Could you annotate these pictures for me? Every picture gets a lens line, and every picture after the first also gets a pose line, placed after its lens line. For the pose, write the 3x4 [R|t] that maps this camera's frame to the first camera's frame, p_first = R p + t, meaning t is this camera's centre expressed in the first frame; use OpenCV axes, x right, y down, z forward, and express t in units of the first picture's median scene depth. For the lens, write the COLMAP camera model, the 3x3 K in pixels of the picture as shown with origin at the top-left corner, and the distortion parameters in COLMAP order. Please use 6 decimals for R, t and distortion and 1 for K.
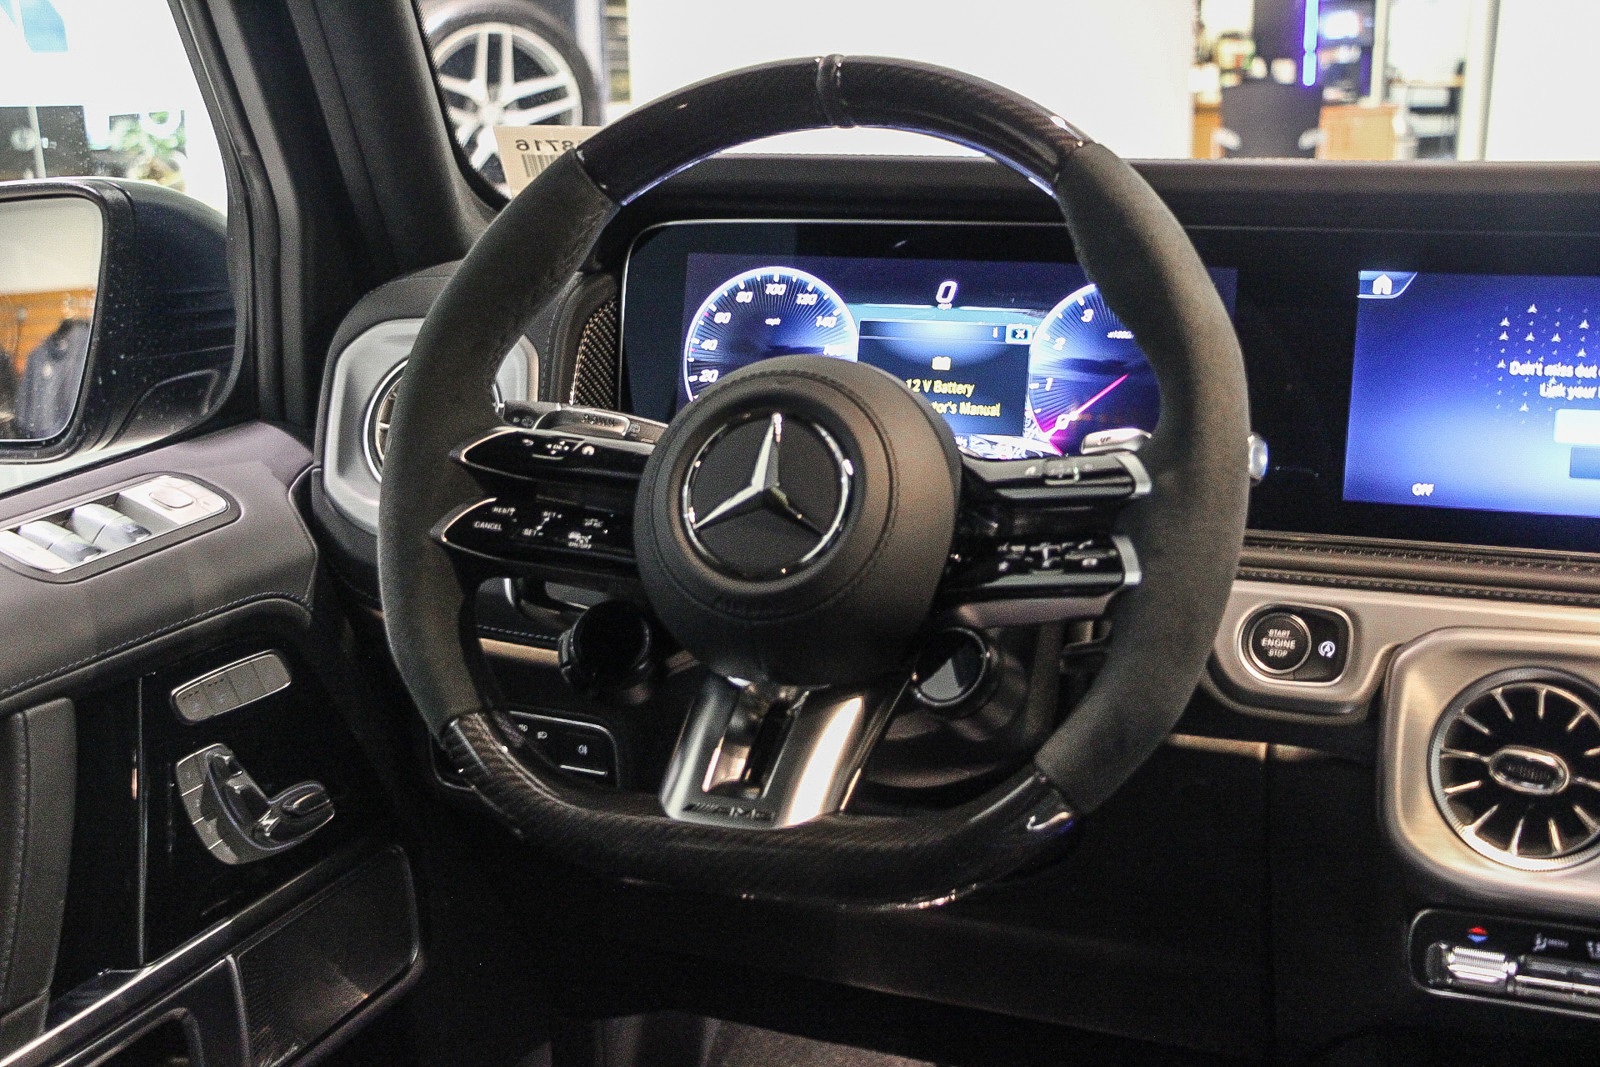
lens RADIAL K [[2018.7, 0, 800.0], [0, 2018.7, 533.5], [0, 0, 1]] dist [0.001571, 0.057521]
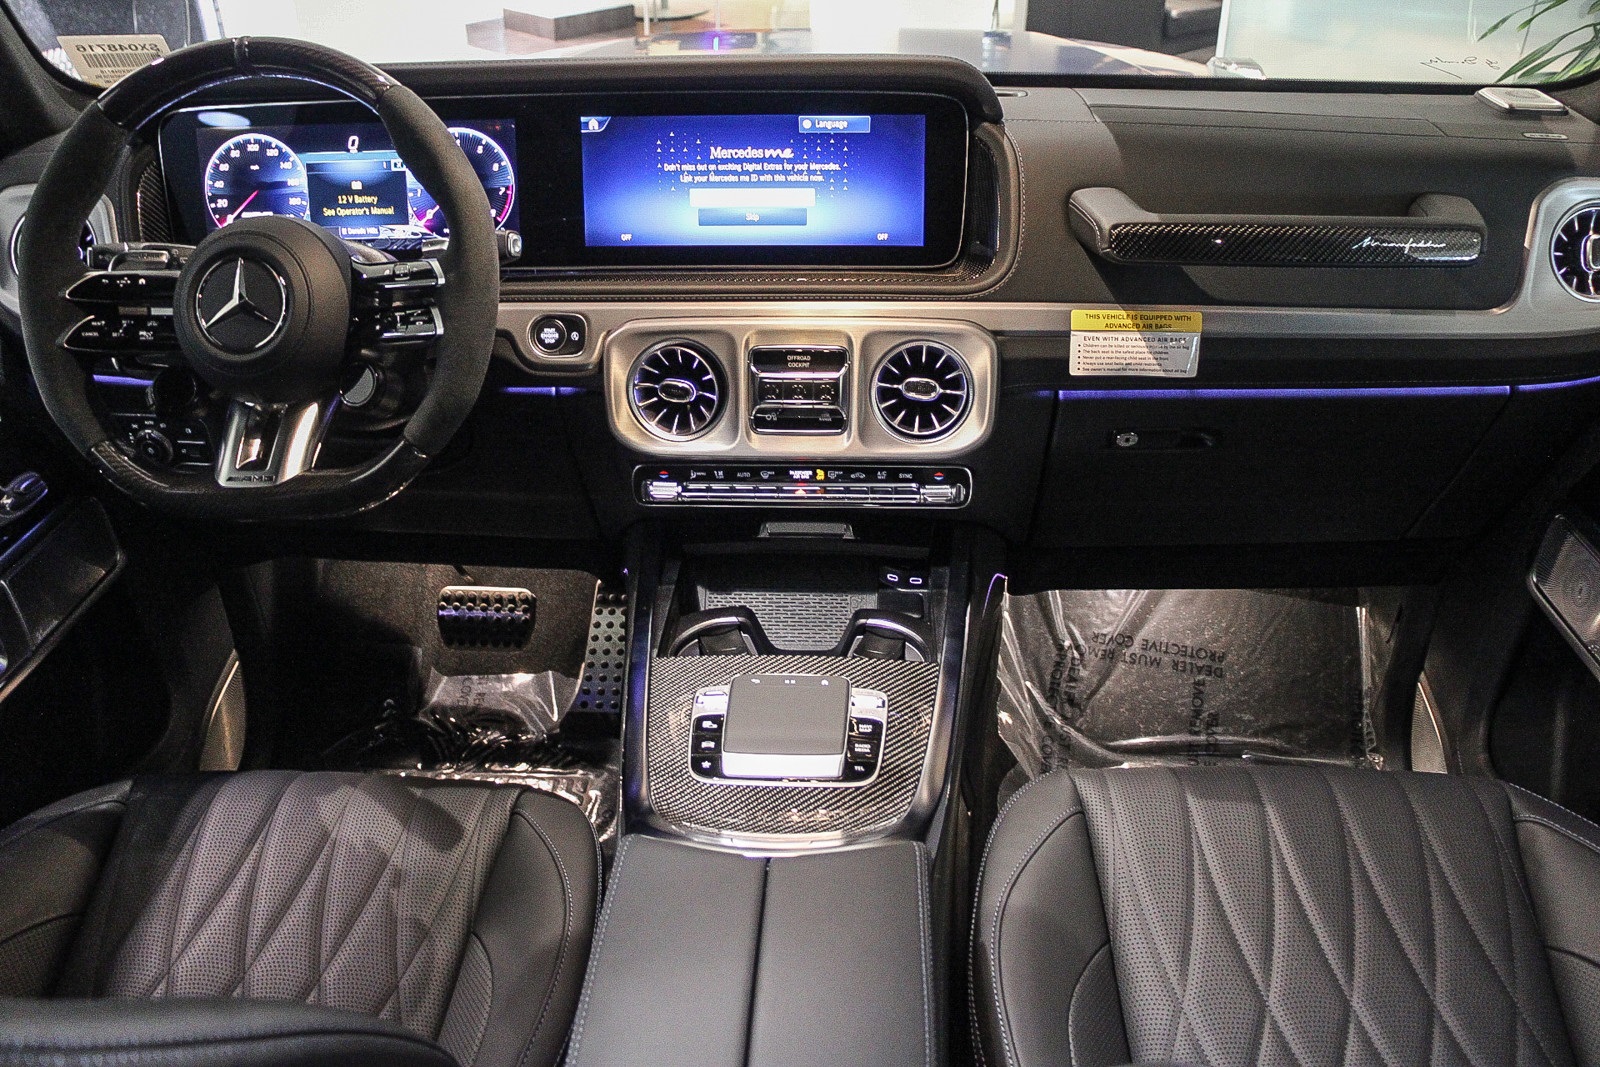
lens RADIAL K [[1343.4, 0, 789.8], [0, 1343.4, 565.5], [0, 0, 1]] dist [-0.194679, 0.190903]
pose [[0.957781, -0.156984, 0.240856, 0.116918], [0.077156, 0.947383, 0.310665, -0.103717], [-0.276953, -0.278966, 0.919497, -0.233769]]
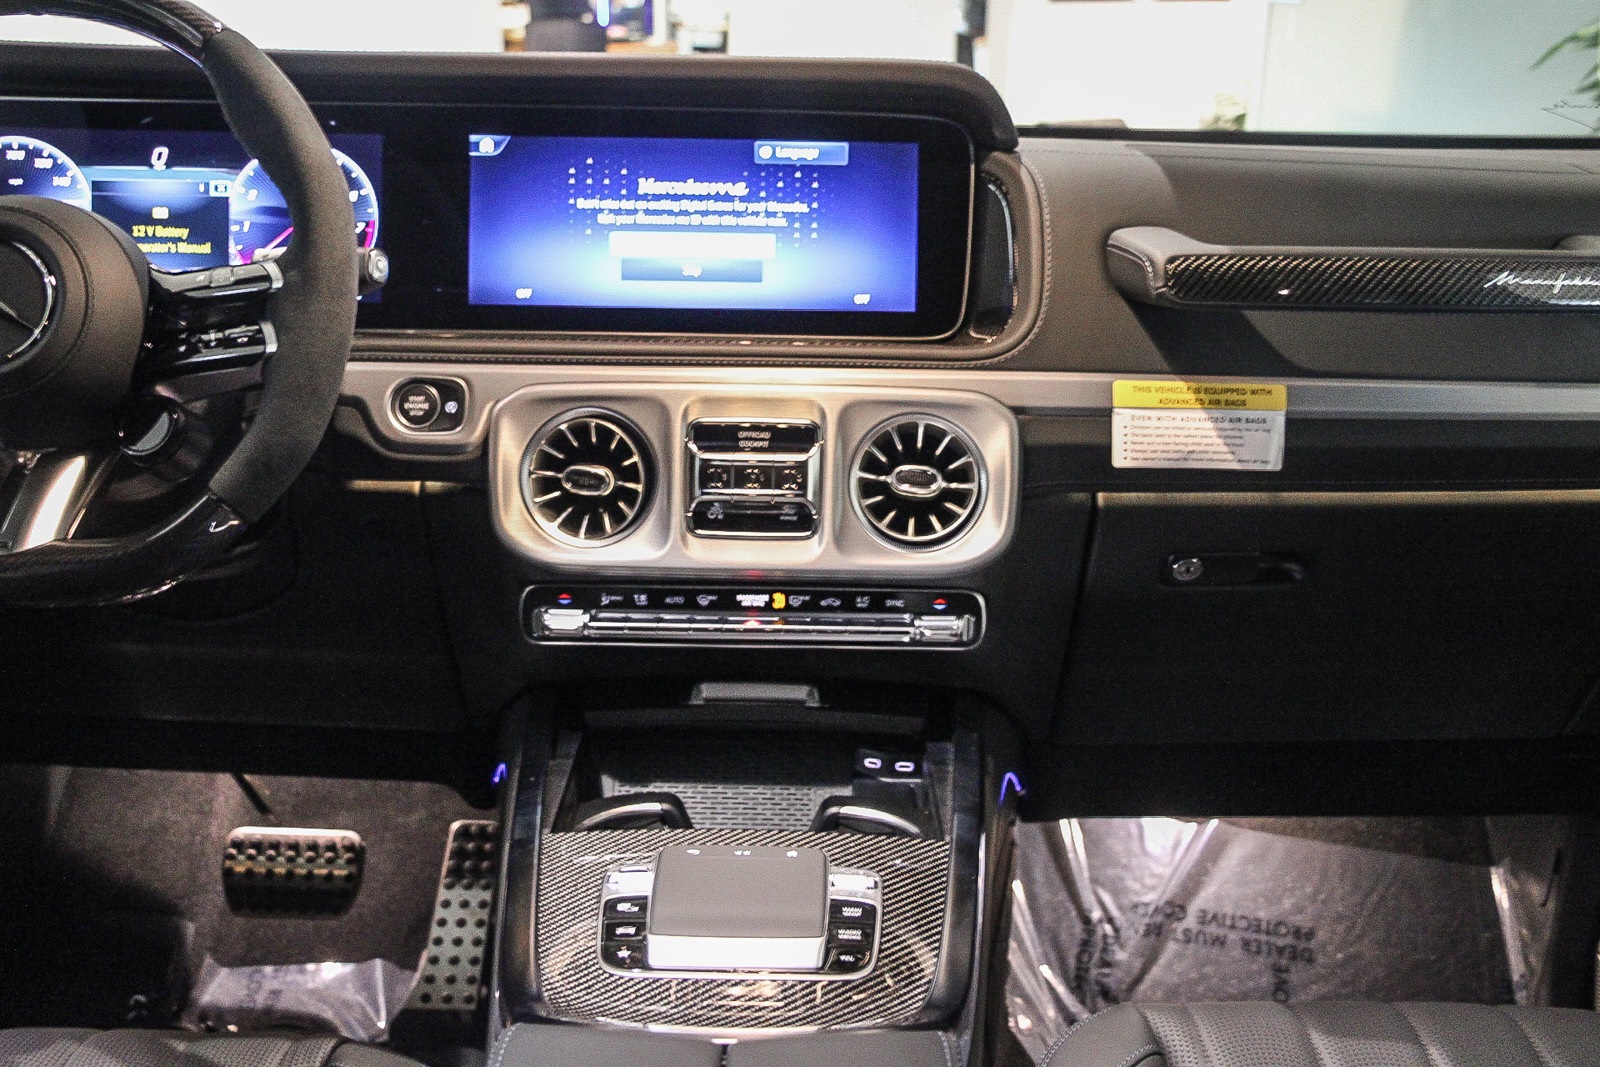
lens RADIAL K [[1722.4, 0, 800.0], [0, 1722.4, 533.5], [0, 0, 1]] dist [-0.109626, 0.305768]
pose [[0.940548, -0.077541, 0.330691, 0.086628], [0.053914, 0.995332, 0.080046, 0.059418], [-0.335354, -0.057458, 0.940338, -0.182909]]
